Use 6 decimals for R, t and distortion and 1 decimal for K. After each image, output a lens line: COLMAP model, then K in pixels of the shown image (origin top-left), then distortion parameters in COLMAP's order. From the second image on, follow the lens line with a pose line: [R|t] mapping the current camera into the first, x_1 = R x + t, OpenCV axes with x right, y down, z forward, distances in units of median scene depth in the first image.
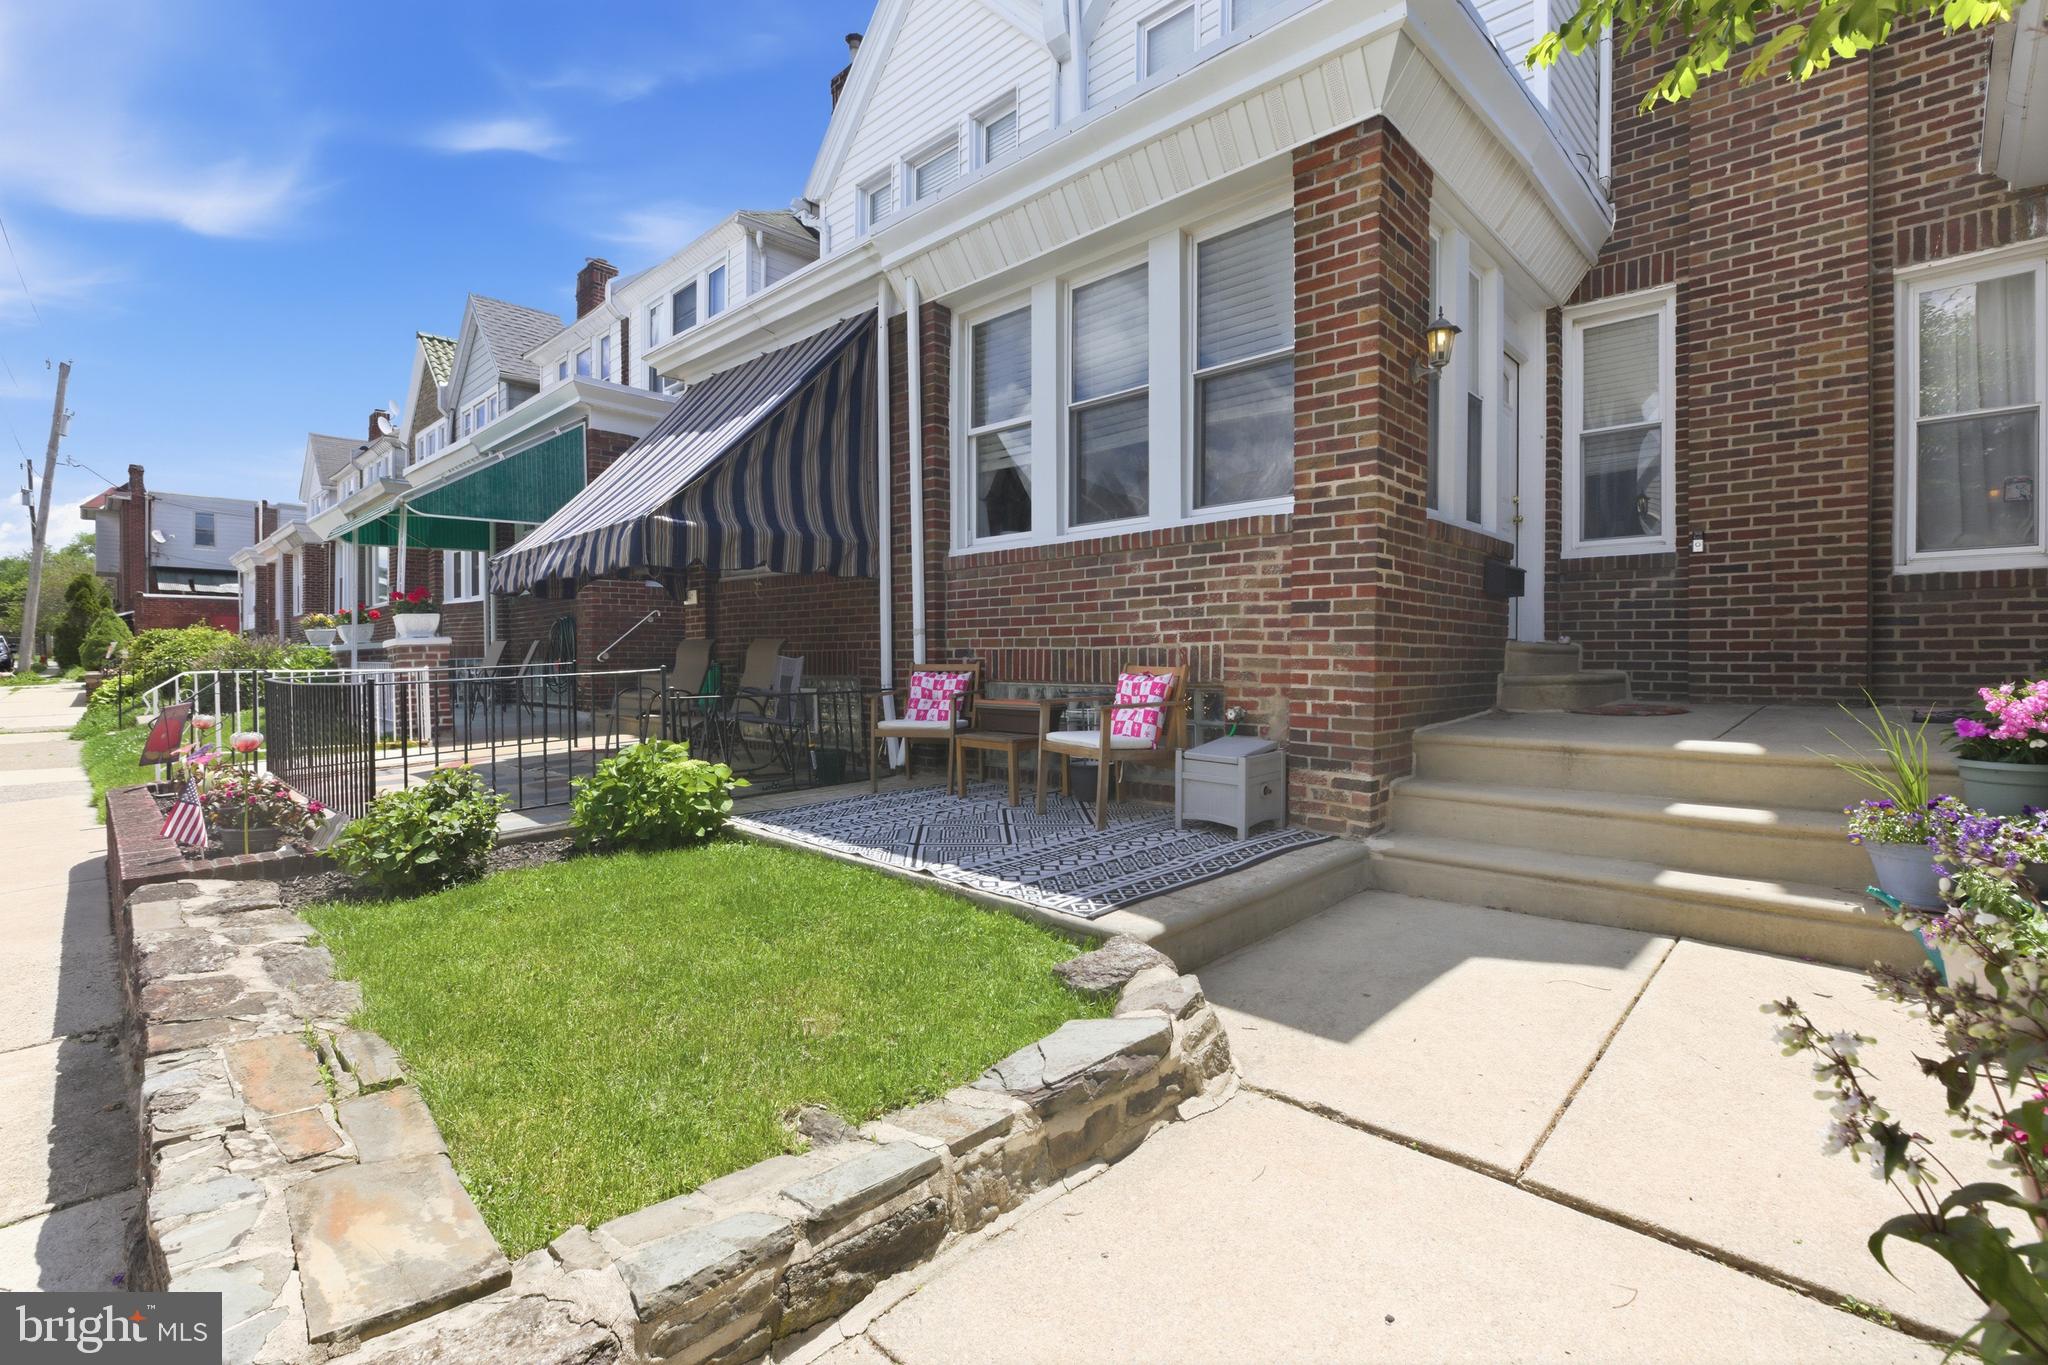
lens RADIAL K [[929.2, 0, 1017.3], [0, 929.2, 671.1], [0, 0, 1]] dist [-0.004799, -0.000932]
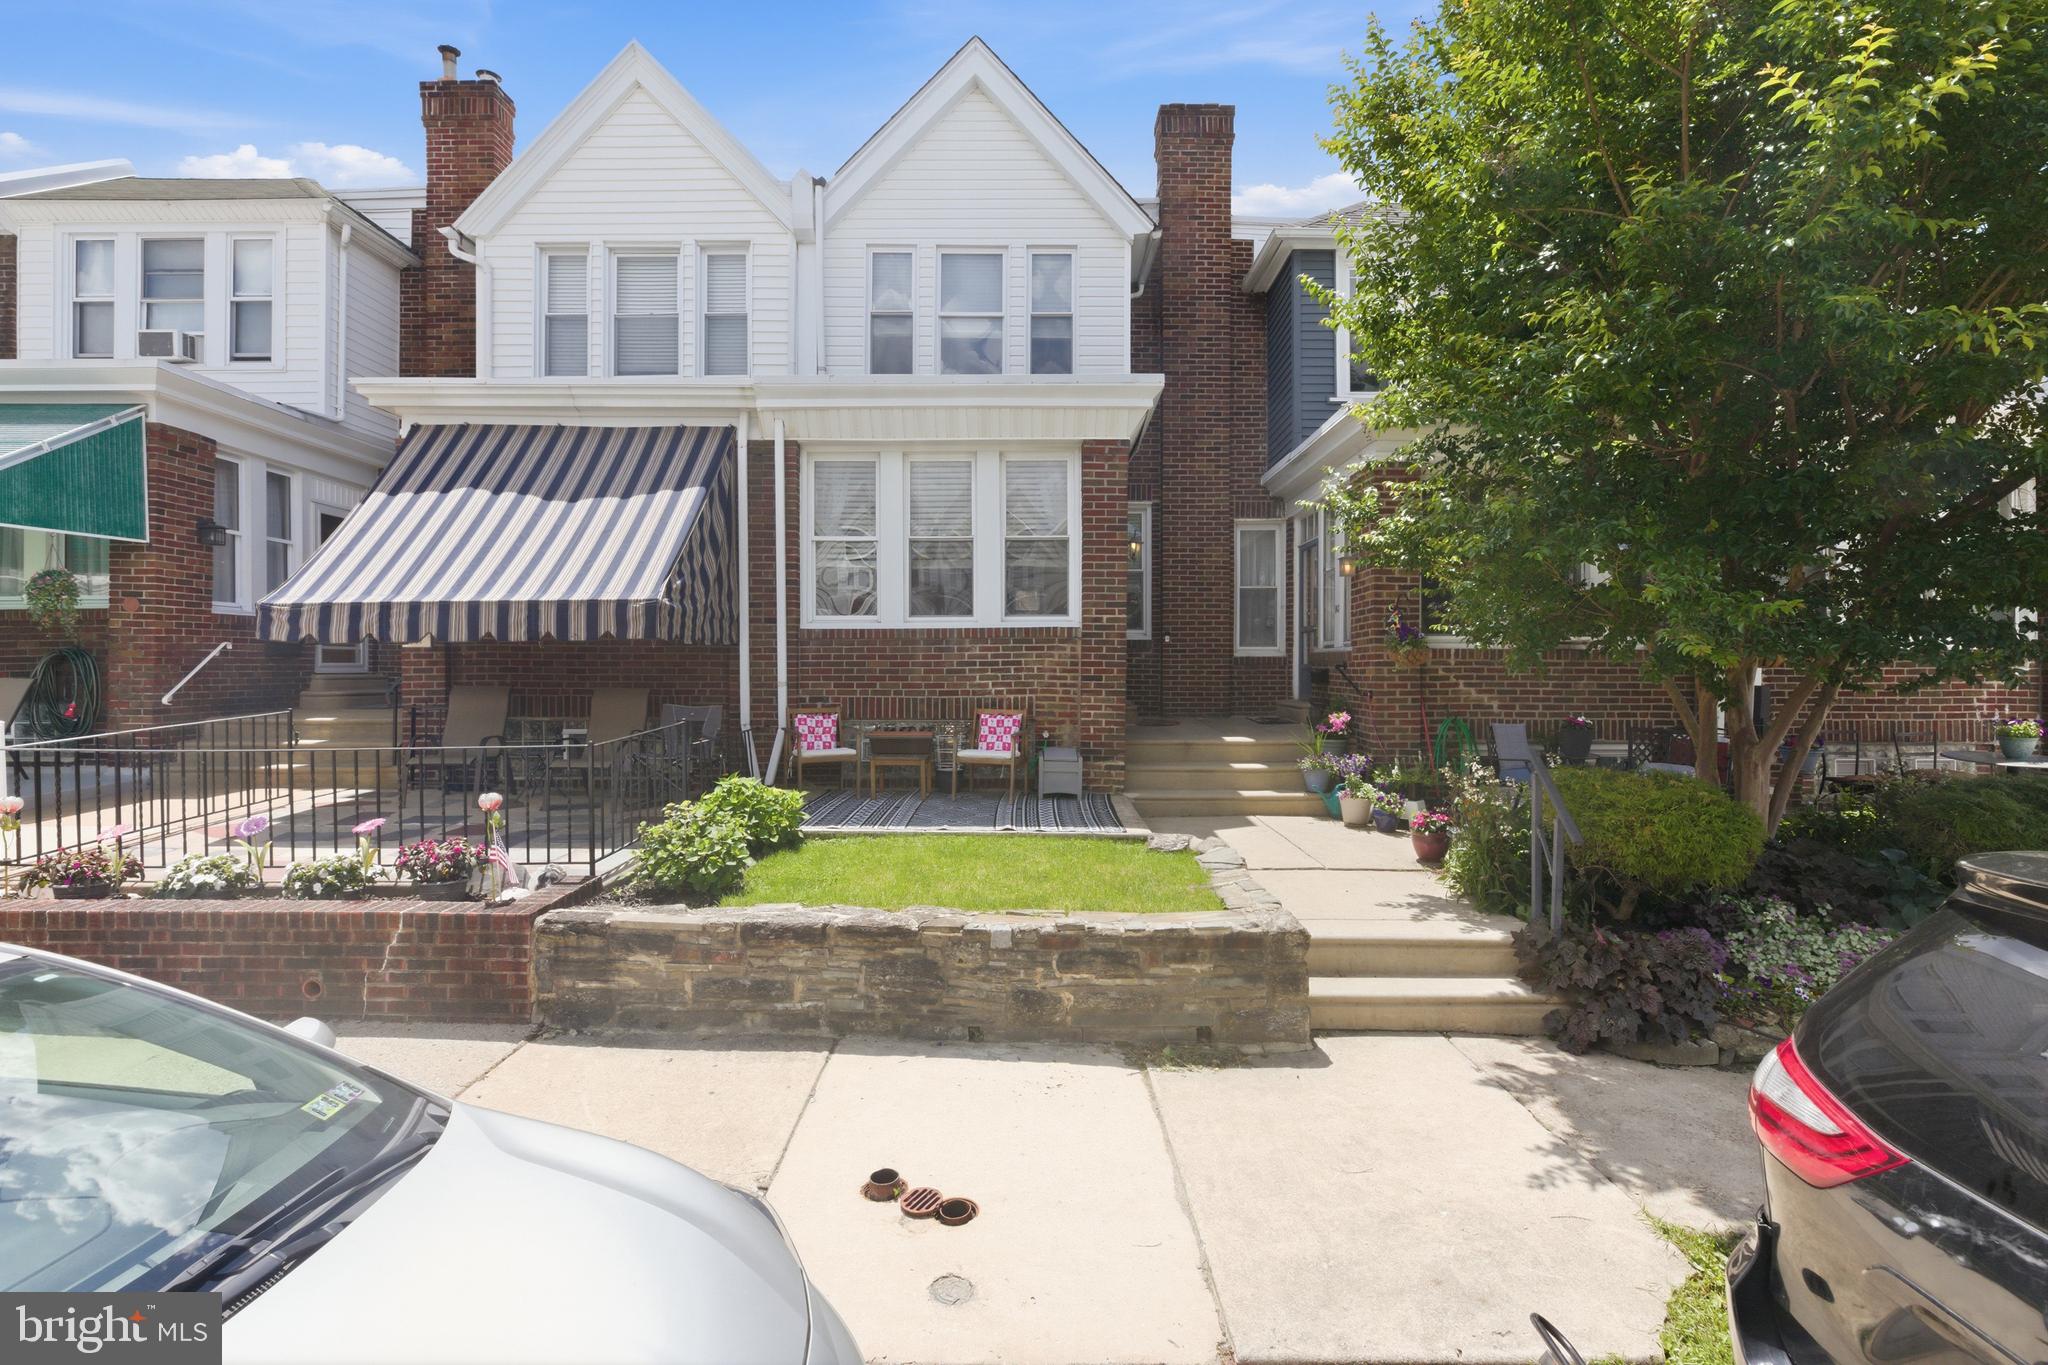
lens RADIAL K [[929.2, 0, 1027.1], [0, 929.2, 678.3], [0, 0, 1]] dist [-0.004799, -0.000932]
pose [[0.720182, -0.008357, 0.693735, -1.039978], [0.006789, 0.999964, 0.004998, -0.072926], [-0.693752, 0.001110, 0.720213, -0.281452]]
